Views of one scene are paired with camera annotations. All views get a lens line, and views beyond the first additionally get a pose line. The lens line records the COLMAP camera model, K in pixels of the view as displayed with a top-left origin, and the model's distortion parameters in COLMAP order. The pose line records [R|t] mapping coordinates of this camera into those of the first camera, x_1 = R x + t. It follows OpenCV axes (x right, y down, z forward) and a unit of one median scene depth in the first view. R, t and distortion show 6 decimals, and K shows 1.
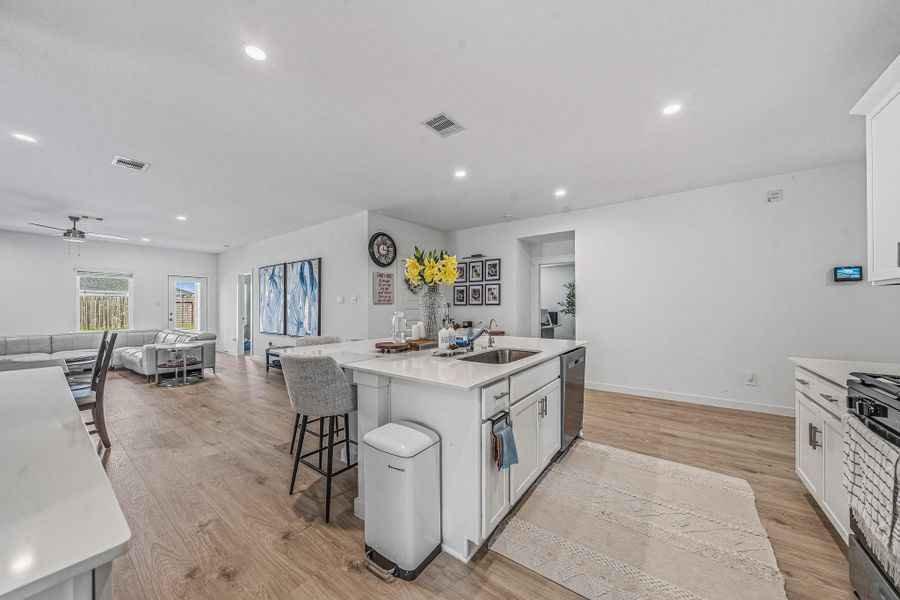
lens RADIAL K [[311.0, 0, 453.0], [0, 311.0, 304.7], [0, 0, 1]] dist [-0.006246, -0.000189]
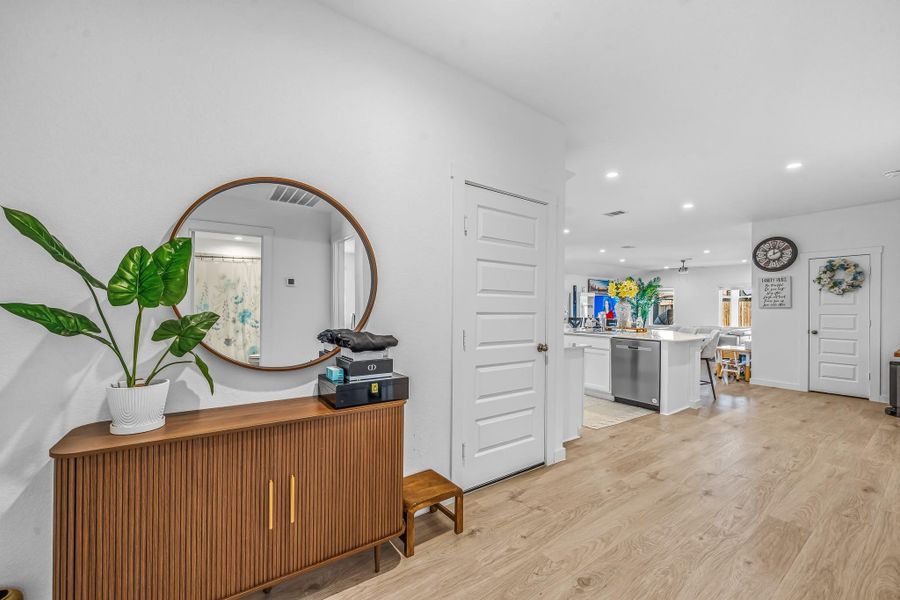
lens RADIAL K [[351.4, 0, 453.7], [0, 351.4, 307.0], [0, 0, 1]] dist [-0.002355, -0.000283]
pose [[-0.313290, -0.002324, -0.949655, 1.163169], [-0.003385, 0.999993, -0.001331, -0.001416], [0.949652, 0.002798, -0.313296, 0.370838]]
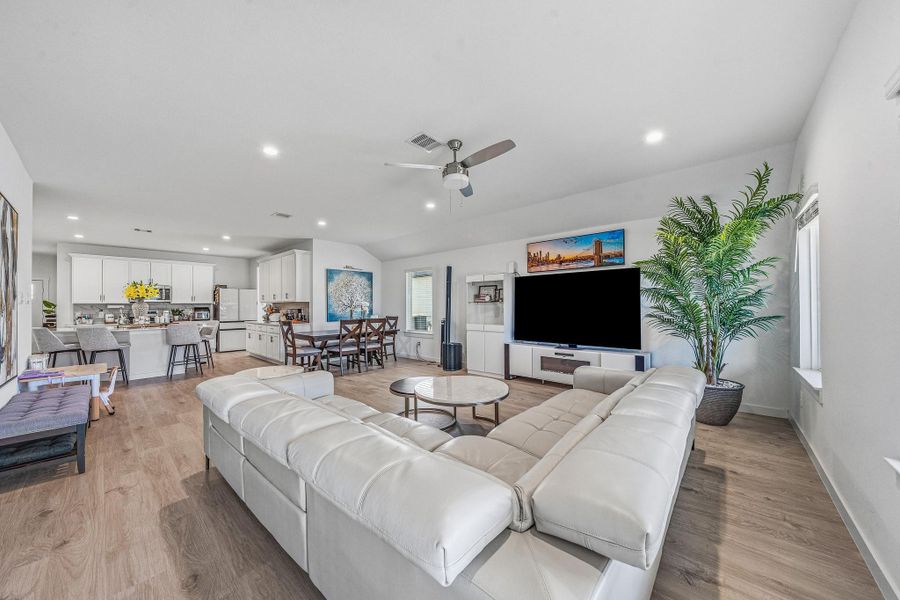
lens RADIAL K [[311.0, 0, 451.6], [0, 311.0, 302.7], [0, 0, 1]] dist [-0.006246, -0.000189]
pose [[-0.995923, 0.013097, 0.089252, -1.283194], [0.012002, 0.999846, -0.012794, 0.008724], [-0.089405, -0.011671, -0.995927, 1.565159]]
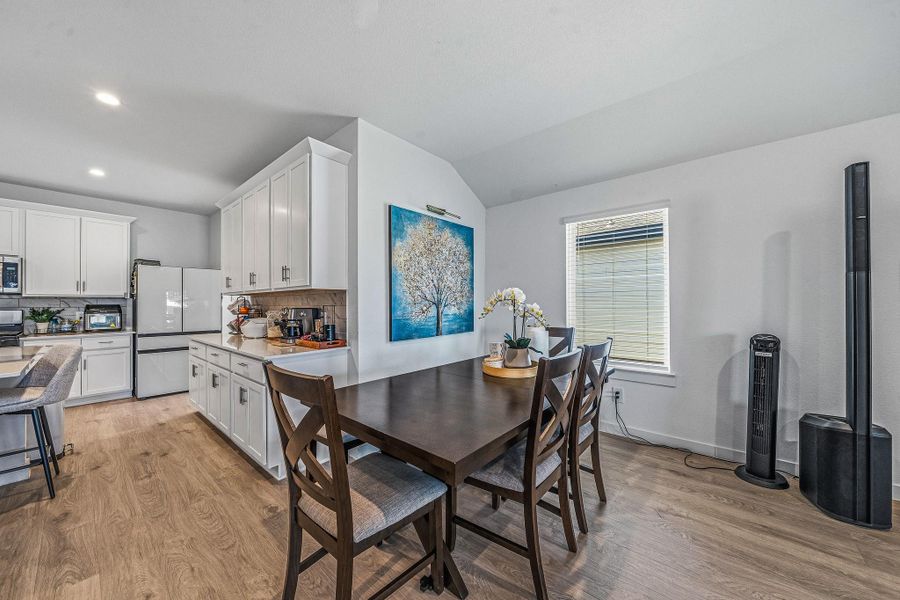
lens RADIAL K [[311.0, 0, 450.0], [0, 311.0, 302.2], [0, 0, 1]] dist [-0.006246, -0.000189]
pose [[-0.998147, 0.012378, 0.059582, -0.737513], [0.011969, 0.999902, -0.007215, 0.006560], [-0.059666, -0.006488, -0.998197, 0.759592]]
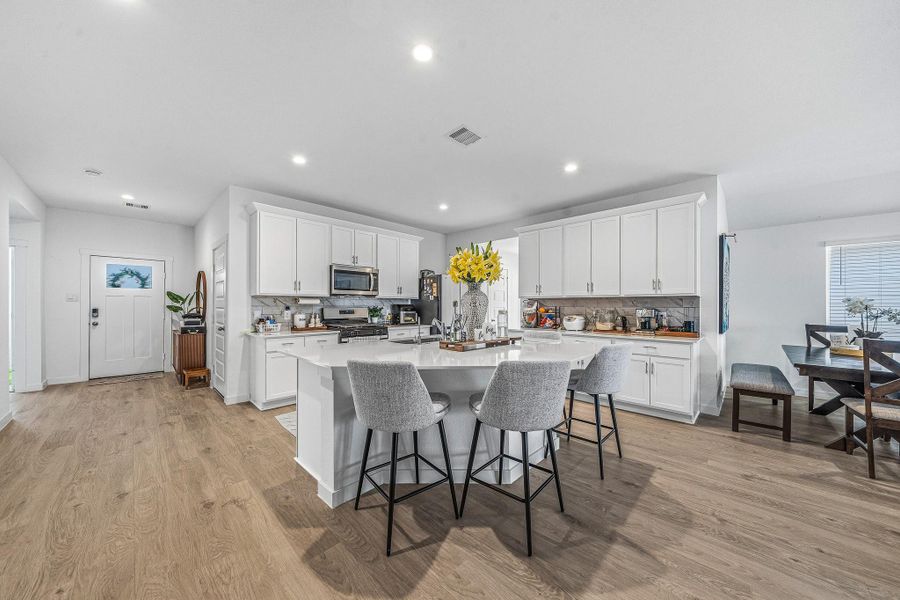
lens RADIAL K [[311.0, 0, 453.6], [0, 311.0, 302.3], [0, 0, 1]] dist [-0.006246, -0.000189]
pose [[-0.991719, 0.002339, 0.128403, -0.065651], [0.000087, 0.999846, -0.017547, 0.006818], [-0.128424, -0.017390, -0.991567, 1.040177]]
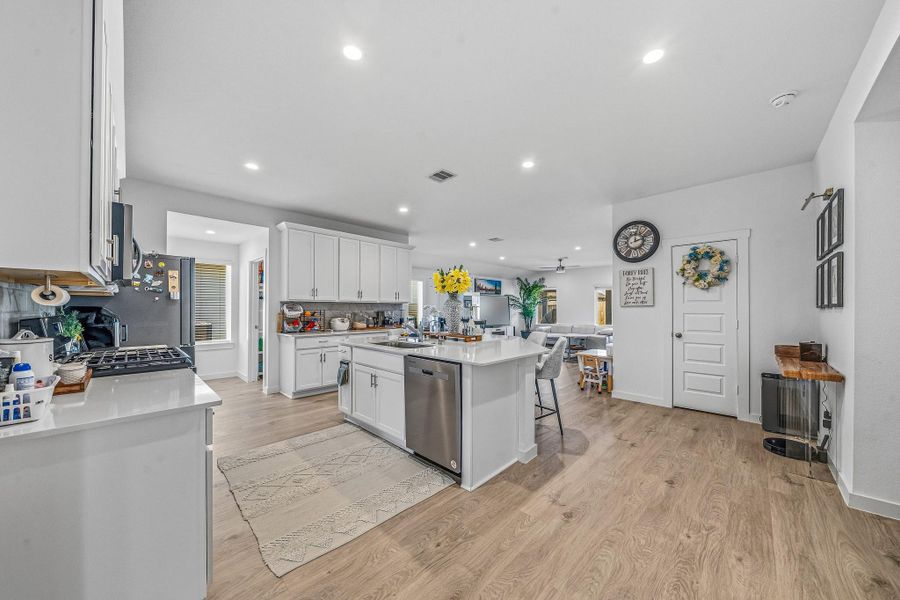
lens RADIAL K [[311.0, 0, 450.4], [0, 311.0, 306.9], [0, 0, 1]] dist [-0.006246, -0.000189]
pose [[-0.135685, -0.004083, -0.990744, 0.659874], [0.004506, 0.999979, -0.004738, -0.000143], [0.990742, -0.005107, -0.135664, 0.616521]]
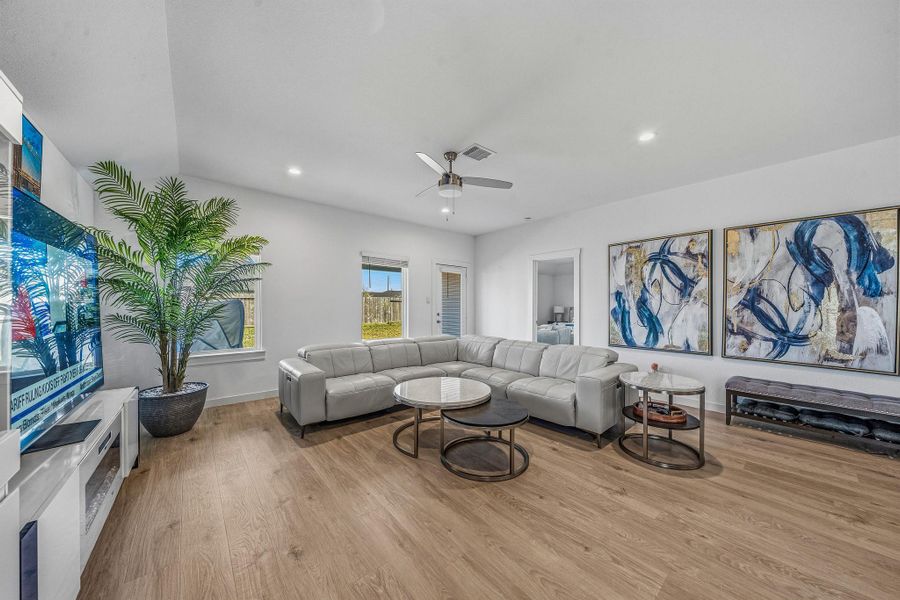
lens RADIAL K [[311.0, 0, 455.8], [0, 311.0, 310.6], [0, 0, 1]] dist [-0.006246, -0.000189]
pose [[0.974983, 0.010373, -0.222036, -1.098762], [-0.005680, 0.999747, 0.021766, 0.005768], [0.222205, -0.019961, 0.974796, 0.420157]]
